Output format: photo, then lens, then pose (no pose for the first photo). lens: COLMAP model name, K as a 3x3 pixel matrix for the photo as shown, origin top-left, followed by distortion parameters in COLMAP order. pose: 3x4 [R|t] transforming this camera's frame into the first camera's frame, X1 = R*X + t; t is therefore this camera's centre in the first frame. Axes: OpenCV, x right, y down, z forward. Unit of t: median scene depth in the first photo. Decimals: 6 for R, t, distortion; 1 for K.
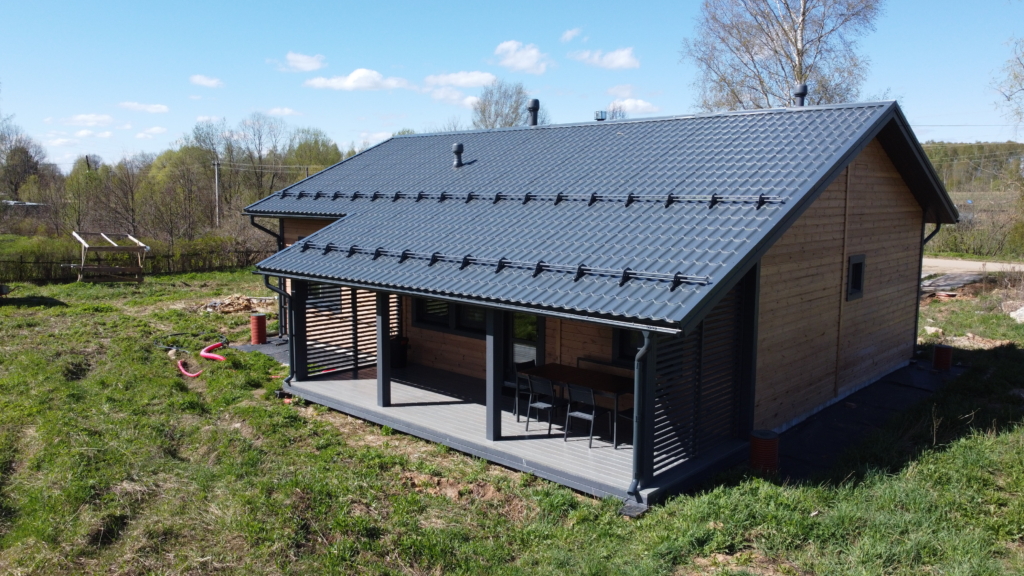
lens RADIAL K [[778.6, 0, 512.0], [0, 778.6, 288.0], [0, 0, 1]] dist [-0.003293, -0.001087]
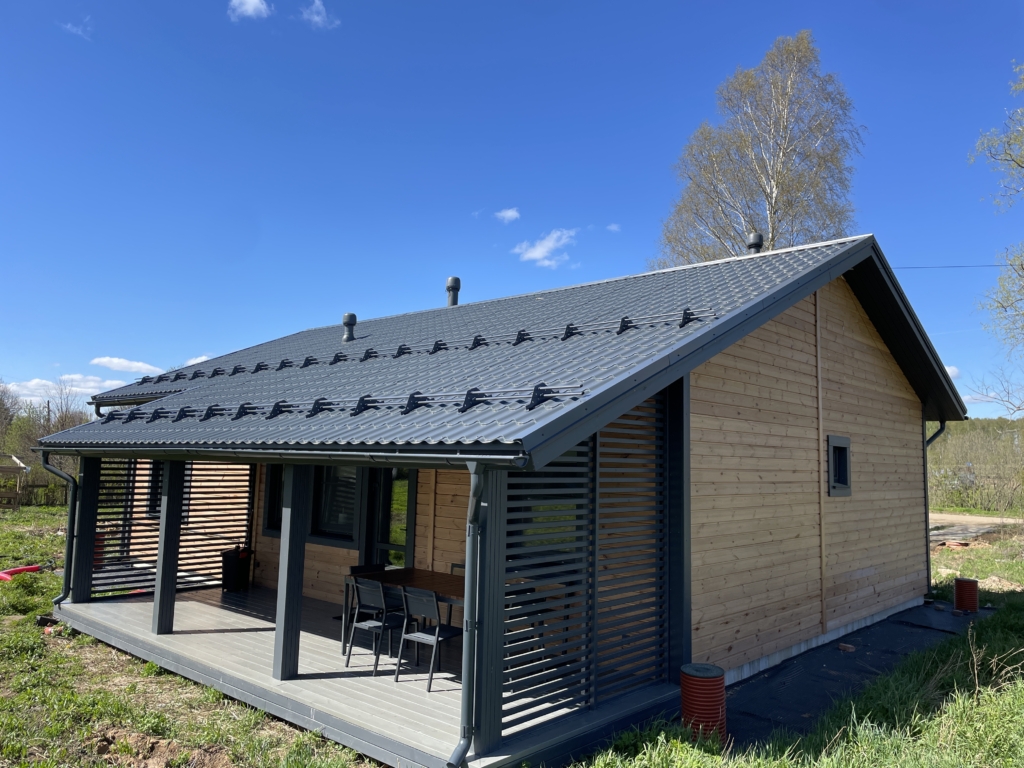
lens RADIAL K [[774.4, 0, 521.6], [0, 774.4, 380.6], [0, 0, 1]] dist [0.086618, -0.116321]
pose [[0.999713, 0.019414, 0.014037, 0.134195], [-0.015794, 0.974650, -0.223175, 0.084108], [-0.018014, 0.222889, 0.974677, 0.273494]]
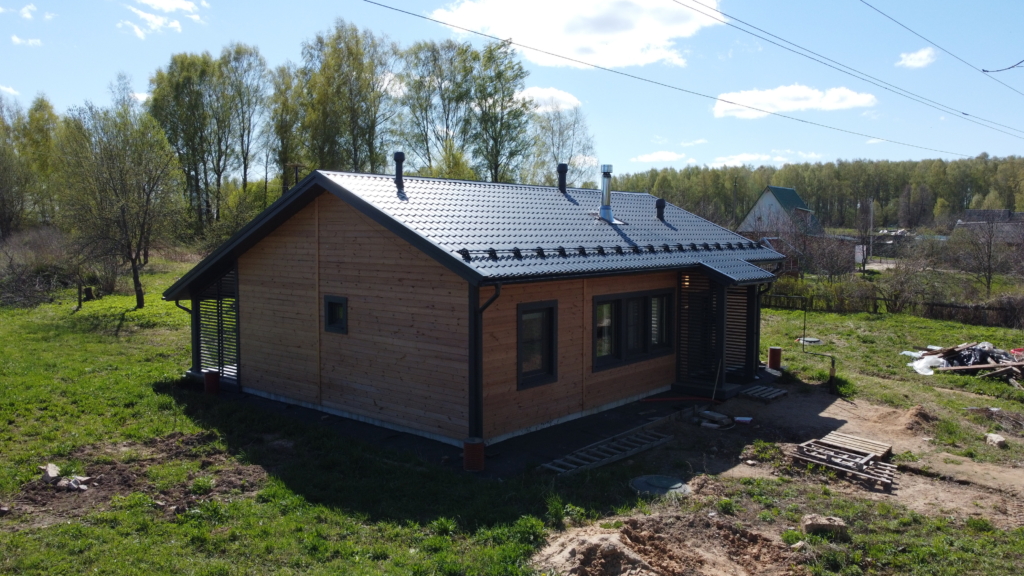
lens RADIAL K [[778.6, 0, 512.0], [0, 778.6, 288.0], [0, 0, 1]] dist [-0.003293, -0.001087]
pose [[0.029230, 0.068411, -0.997229, 1.756091], [-0.124580, 0.990126, 0.064273, -0.176078], [0.991779, 0.122356, 0.037464, 1.300001]]
